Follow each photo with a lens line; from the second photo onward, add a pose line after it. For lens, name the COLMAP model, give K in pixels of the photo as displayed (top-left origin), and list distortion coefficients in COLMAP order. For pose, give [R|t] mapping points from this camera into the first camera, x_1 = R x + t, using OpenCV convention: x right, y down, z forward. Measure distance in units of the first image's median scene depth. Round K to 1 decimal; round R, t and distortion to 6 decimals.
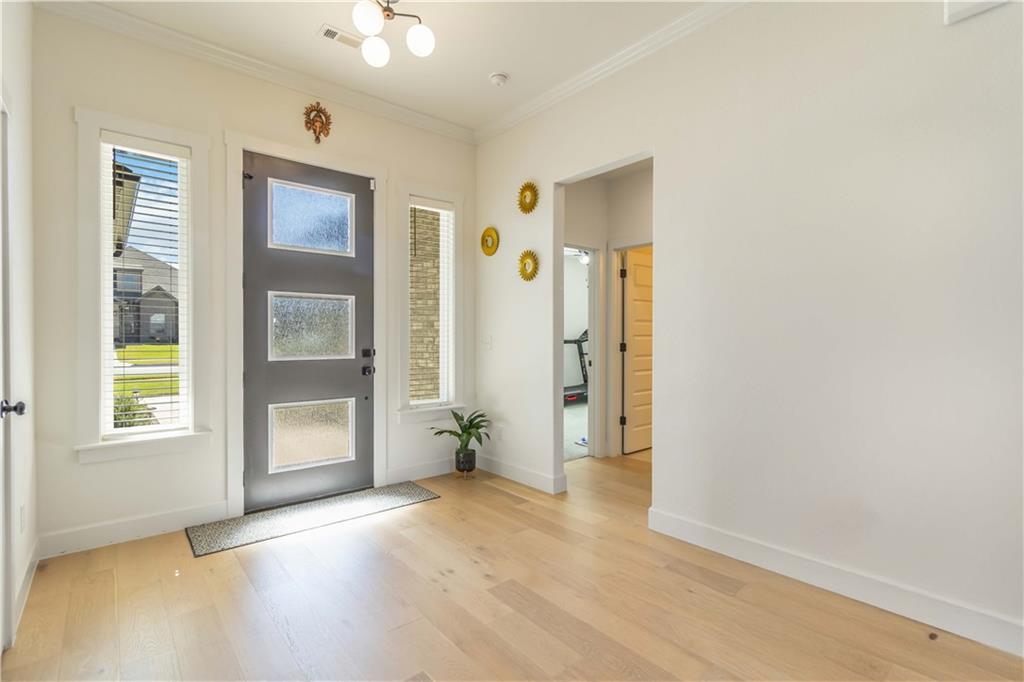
lens RADIAL K [[483.9, 0, 526.5], [0, 483.9, 336.4], [0, 0, 1]] dist [-0.000333, -0.000002]
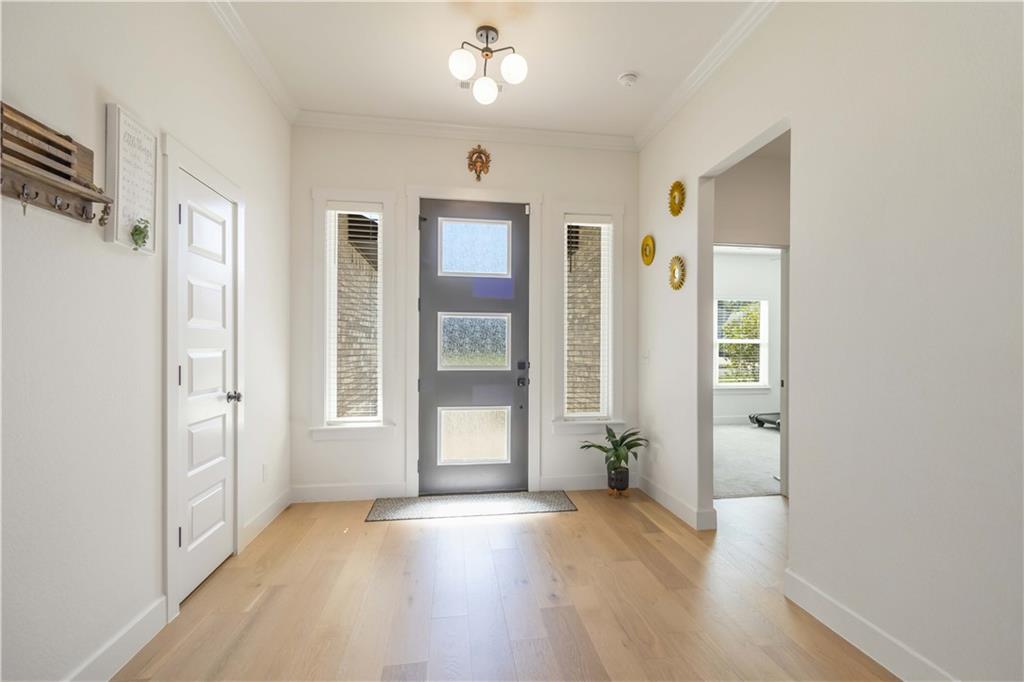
lens RADIAL K [[480.7, 0, 533.6], [0, 480.7, 346.0], [0, 0, 1]] dist [0.000206, 0.000030]
pose [[0.856743, -0.001406, -0.515742, 0.252358], [-0.003374, 0.999960, -0.008332, -0.000738], [0.515733, 0.008879, 0.856703, 0.093602]]
